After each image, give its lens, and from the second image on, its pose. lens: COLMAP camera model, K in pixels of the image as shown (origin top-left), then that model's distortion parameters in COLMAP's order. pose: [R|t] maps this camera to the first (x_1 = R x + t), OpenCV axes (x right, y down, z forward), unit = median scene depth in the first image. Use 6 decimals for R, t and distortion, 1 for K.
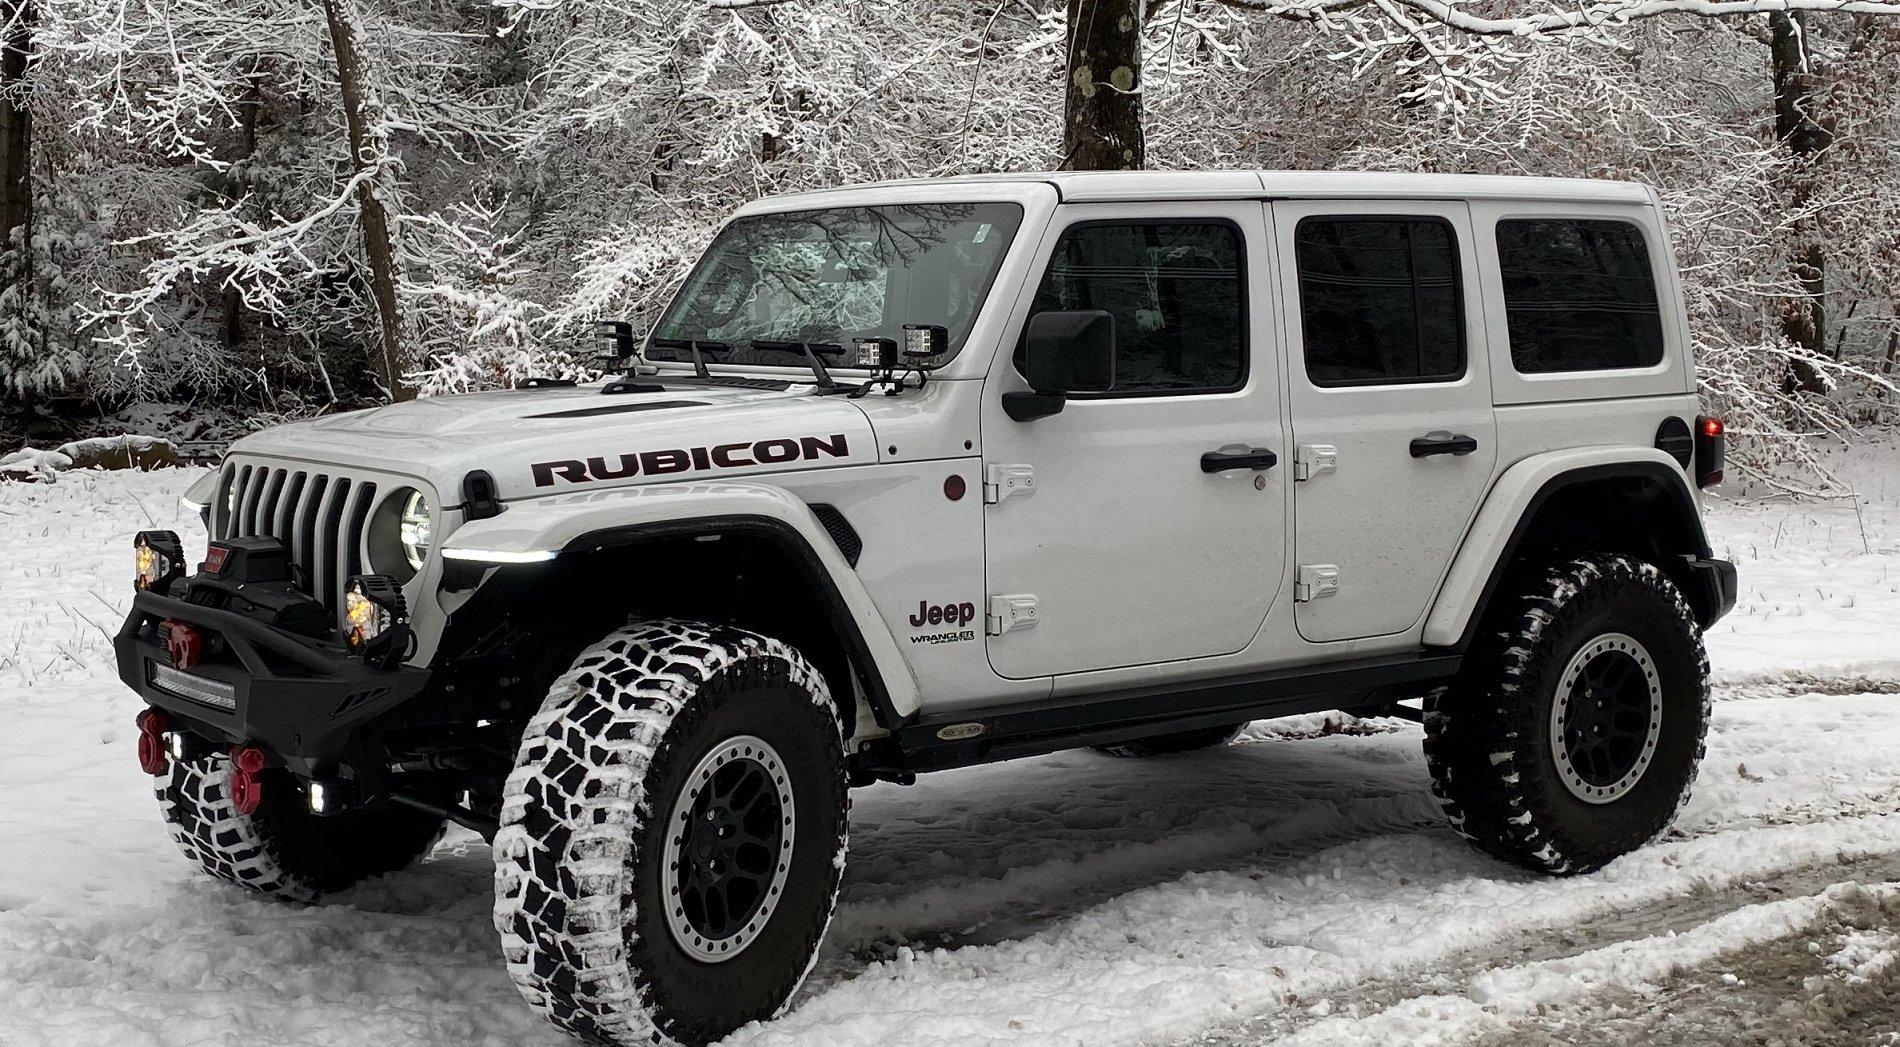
lens RADIAL K [[2729.8, 0, 950.9], [0, 2729.8, 422.9], [0, 0, 1]] dist [0.209959, -0.116467]
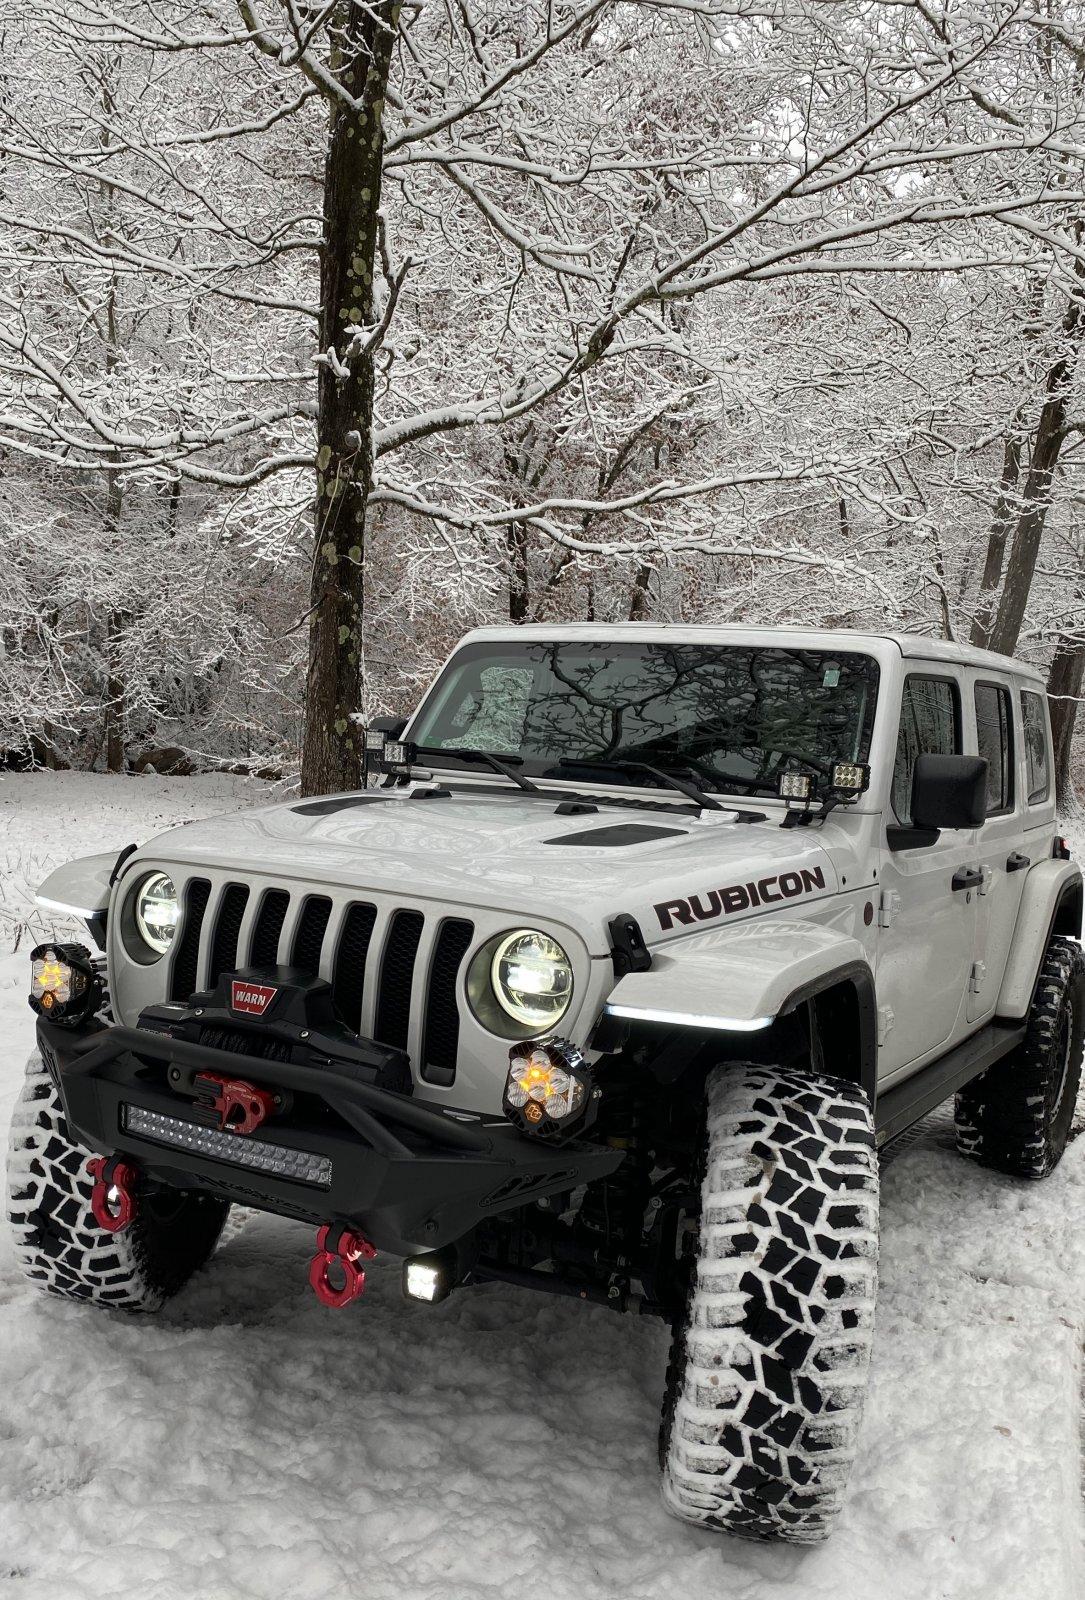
lens RADIAL K [[1503.4, 0, 542.5], [0, 1503.4, 800.0], [0, 0, 1]] dist [0.003961, -0.001840]
pose [[0.914800, 0.038158, 0.402101, -0.364892], [-0.046948, 0.998825, 0.012025, -0.022785], [-0.401169, -0.029878, 0.915517, 0.519010]]
